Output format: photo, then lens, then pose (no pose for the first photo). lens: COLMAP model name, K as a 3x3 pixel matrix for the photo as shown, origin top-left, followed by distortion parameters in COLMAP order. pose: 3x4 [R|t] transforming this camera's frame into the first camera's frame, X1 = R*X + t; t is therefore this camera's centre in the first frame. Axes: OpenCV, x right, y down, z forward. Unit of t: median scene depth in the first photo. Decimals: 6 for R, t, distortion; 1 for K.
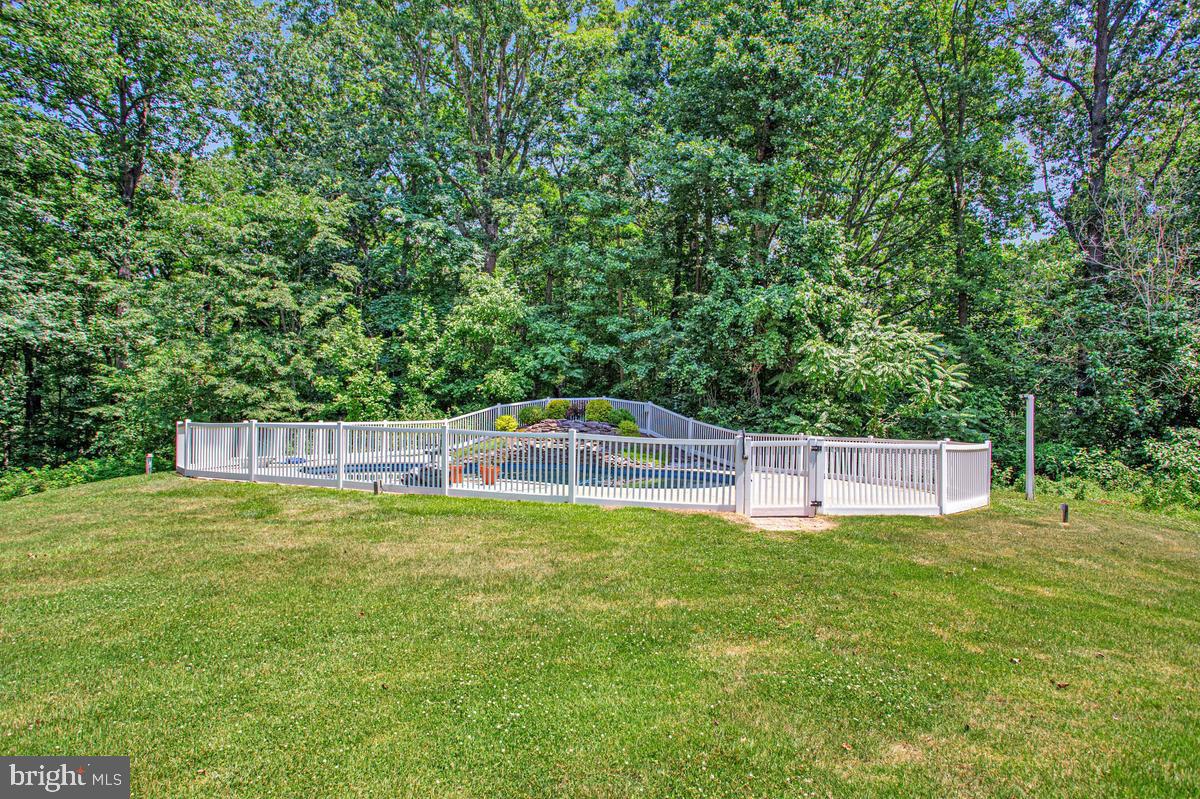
lens RADIAL K [[615.2, 0, 613.3], [0, 615.2, 403.2], [0, 0, 1]] dist [-0.066755, 0.025565]
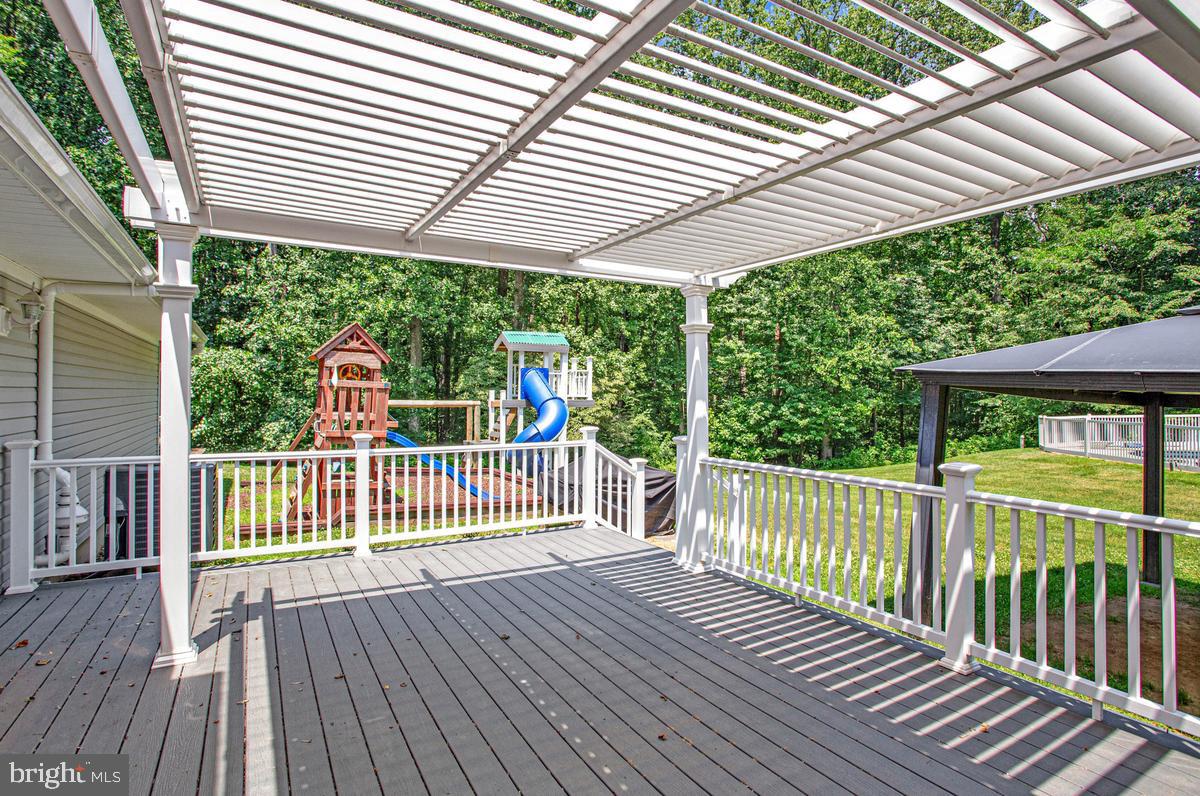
lens RADIAL K [[615.2, 0, 613.3], [0, 615.2, 401.7], [0, 0, 1]] dist [-0.066755, 0.025565]
pose [[0.312679, -0.003853, -0.949851, 0.263890], [0.036373, 0.999307, 0.007920, -0.038404], [0.949162, -0.037025, 0.312603, -0.351189]]
